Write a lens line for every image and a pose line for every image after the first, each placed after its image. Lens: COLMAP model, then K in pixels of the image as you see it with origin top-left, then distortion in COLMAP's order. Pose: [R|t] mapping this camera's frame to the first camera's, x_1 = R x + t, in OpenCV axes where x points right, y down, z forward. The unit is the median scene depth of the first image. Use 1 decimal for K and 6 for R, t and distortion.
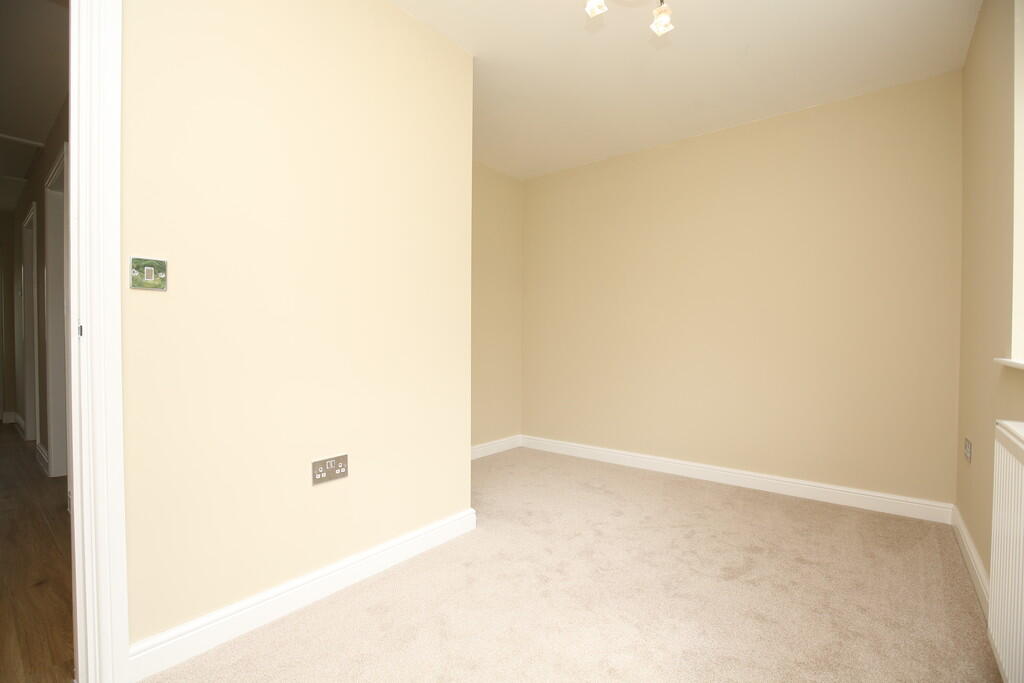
lens RADIAL K [[469.7, 0, 517.1], [0, 469.7, 341.8], [0, 0, 1]] dist [-0.019139, 0.000068]
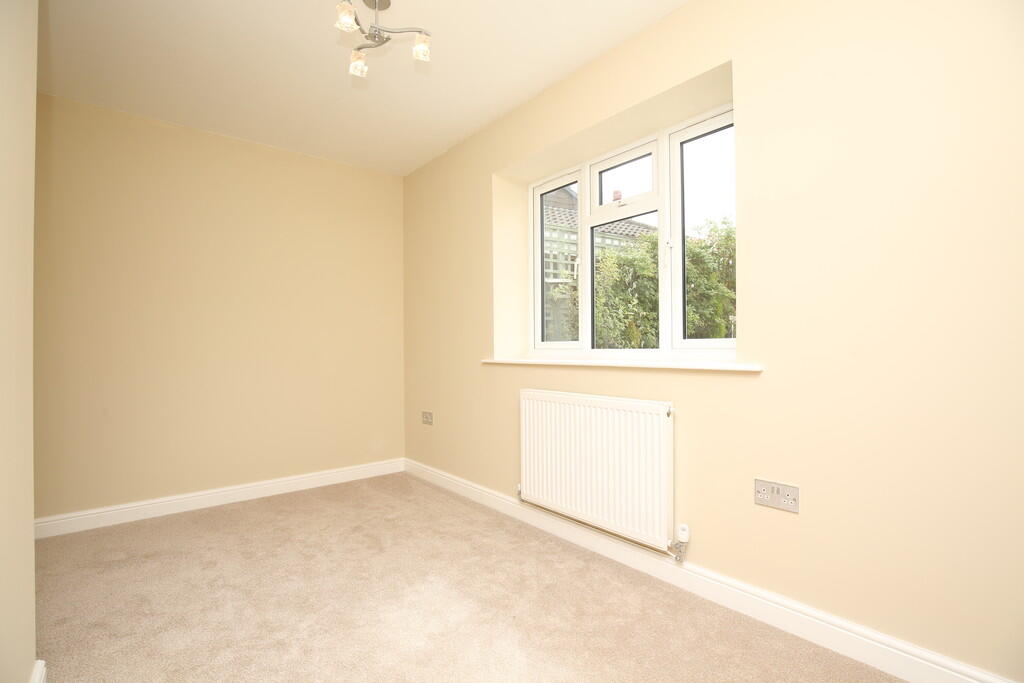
lens RADIAL K [[469.7, 0, 517.1], [0, 469.7, 341.8], [0, 0, 1]] dist [-0.019139, 0.000068]
pose [[0.218870, 0.002637, 0.975751, -0.576194], [0.024742, 0.999660, -0.008252, -0.003538], [-0.975440, 0.025948, 0.218730, 0.358524]]
